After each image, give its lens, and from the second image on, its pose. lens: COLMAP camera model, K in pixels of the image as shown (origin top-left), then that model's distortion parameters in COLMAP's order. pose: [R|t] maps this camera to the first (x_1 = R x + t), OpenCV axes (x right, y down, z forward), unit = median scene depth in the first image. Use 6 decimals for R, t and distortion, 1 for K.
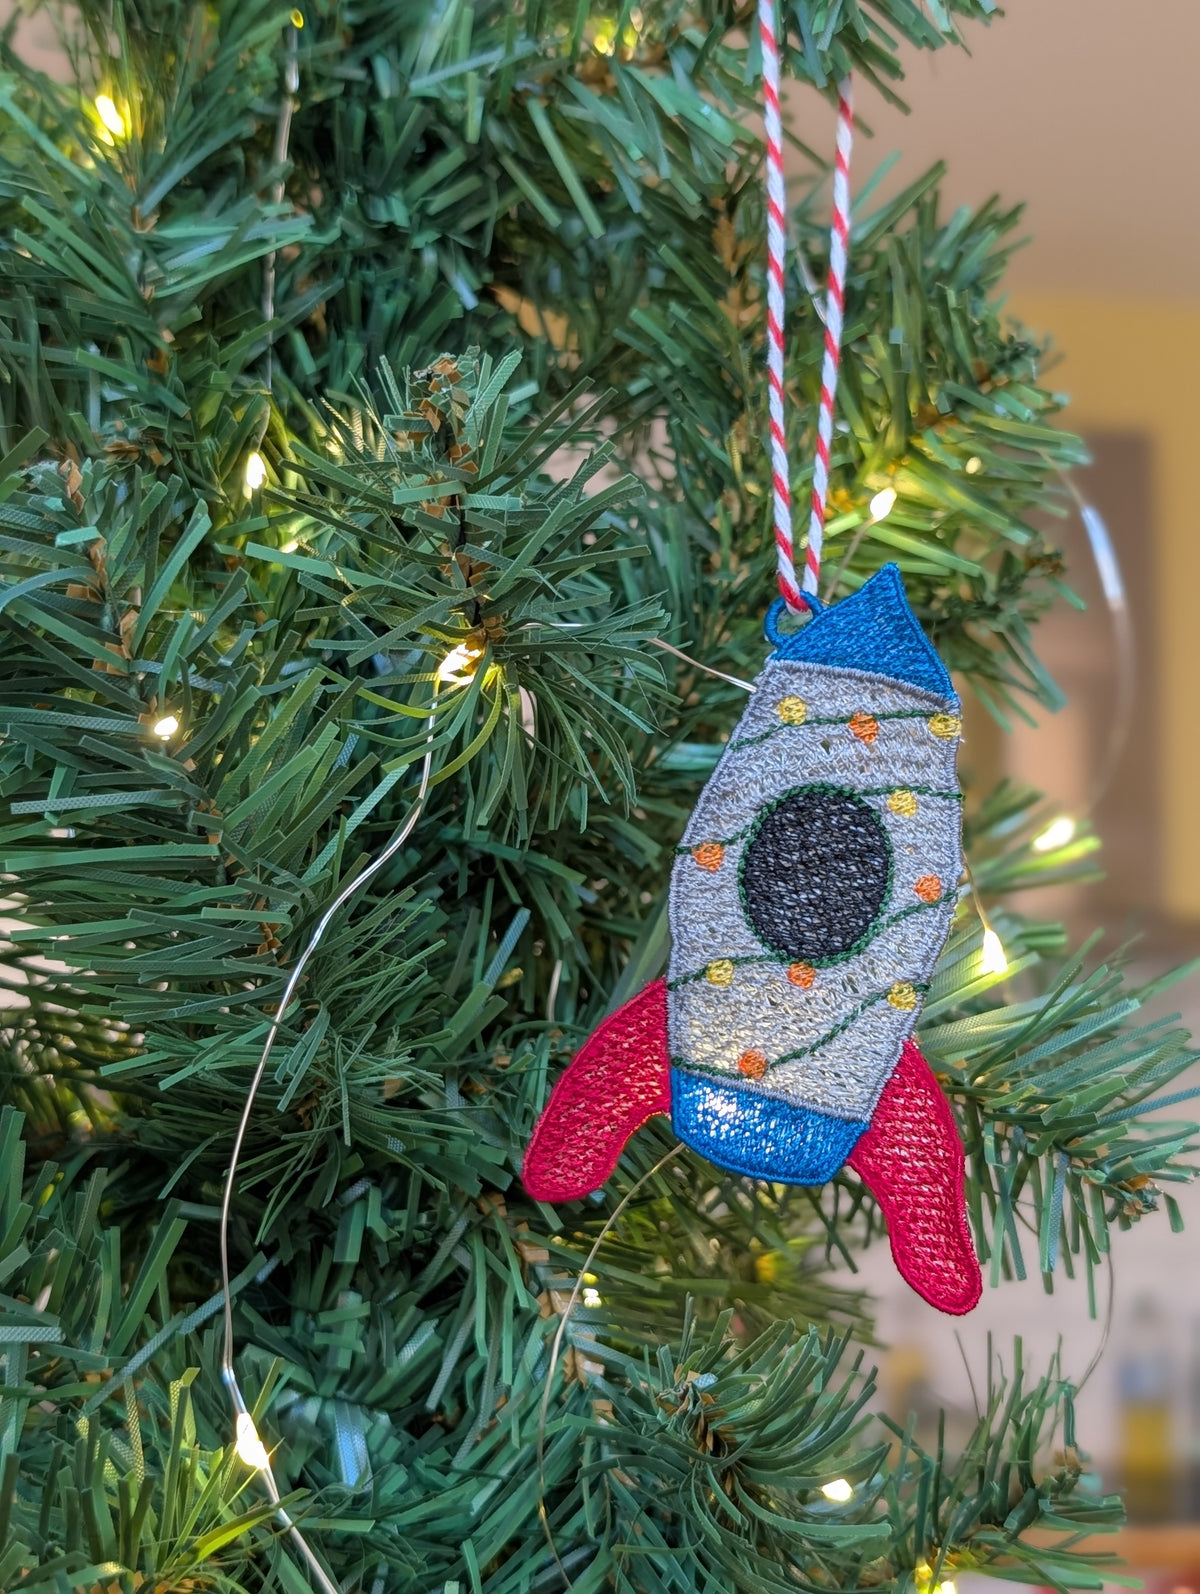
lens RADIAL K [[2245.0, 0, 602.8], [0, 2245.0, 797.5], [0, 0, 1]] dist [0.040745, 0.000000]
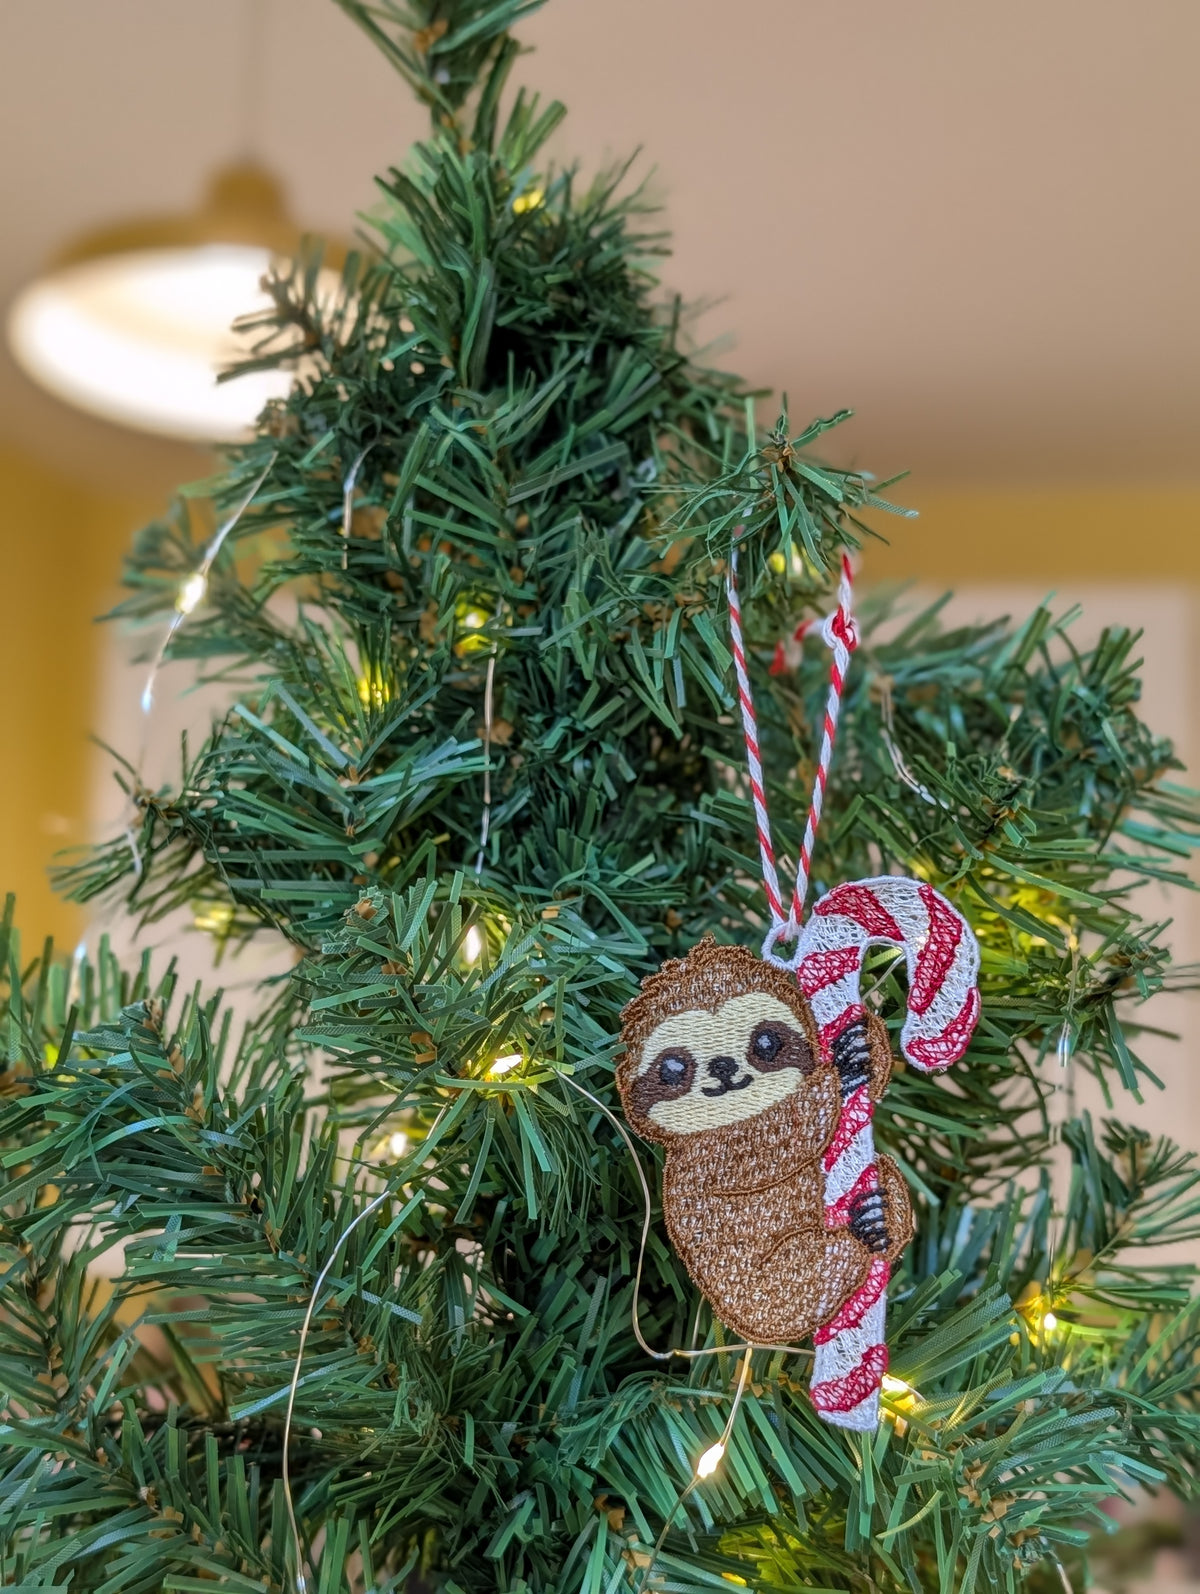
lens RADIAL K [[2245.0, 0, 603.7], [0, 2245.0, 854.1], [0, 0, 1]] dist [0.040745, 0.000000]
pose [[0.866600, -0.086235, -0.491495, 0.613360], [0.045612, 0.994520, -0.094072, -0.072138], [0.496914, 0.059105, 0.865785, -0.122072]]
